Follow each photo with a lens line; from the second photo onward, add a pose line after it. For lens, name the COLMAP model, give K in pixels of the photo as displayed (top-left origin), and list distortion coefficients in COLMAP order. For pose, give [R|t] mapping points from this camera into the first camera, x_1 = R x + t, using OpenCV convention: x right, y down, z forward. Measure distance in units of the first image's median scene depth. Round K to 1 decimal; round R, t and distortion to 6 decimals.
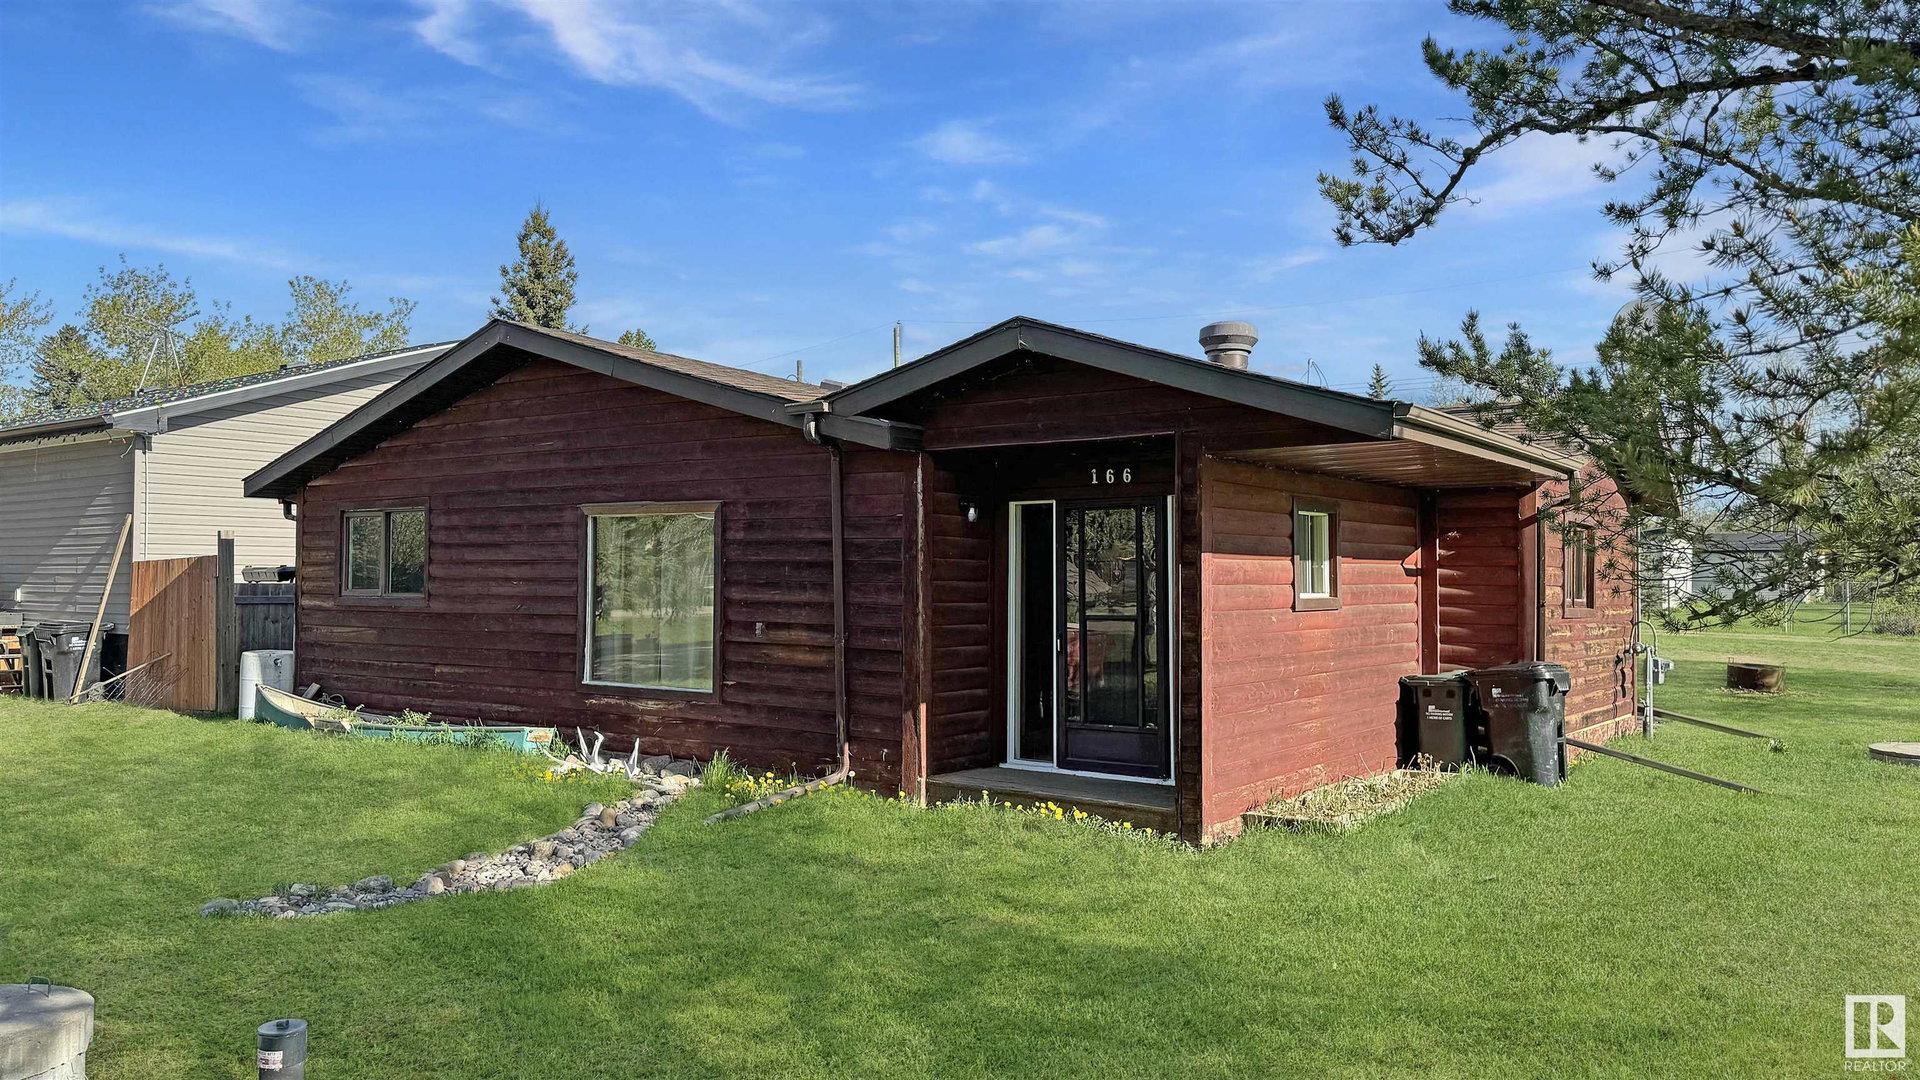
lens RADIAL K [[1340.5, 0, 960.0], [0, 1340.5, 540.0], [0, 0, 1]] dist [0.098152, -0.123086]
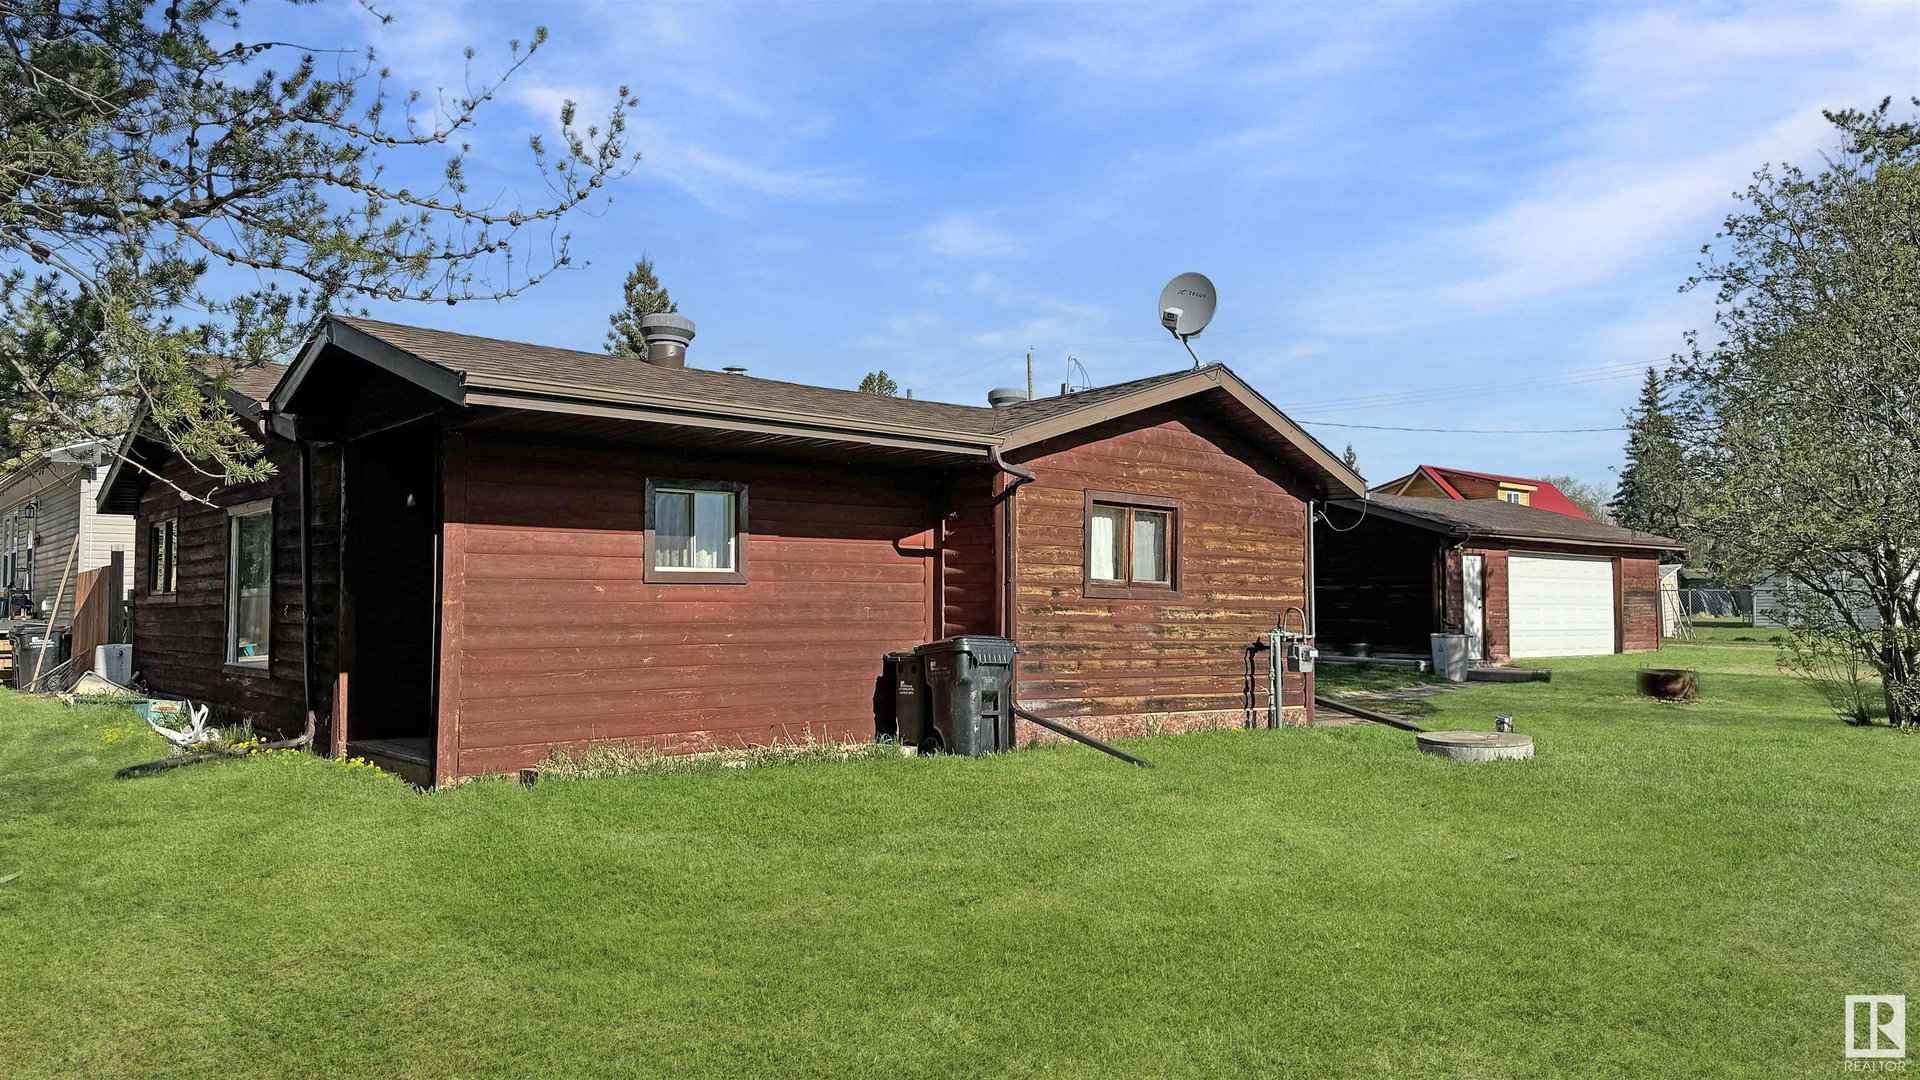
lens RADIAL K [[1340.5, 0, 960.0], [0, 1340.5, 540.0], [0, 0, 1]] dist [0.098152, -0.123086]
pose [[0.974024, -0.019143, -0.225634, 0.613570], [0.013407, 0.999547, -0.026928, 0.043402], [0.226047, 0.023204, 0.973840, 0.021425]]
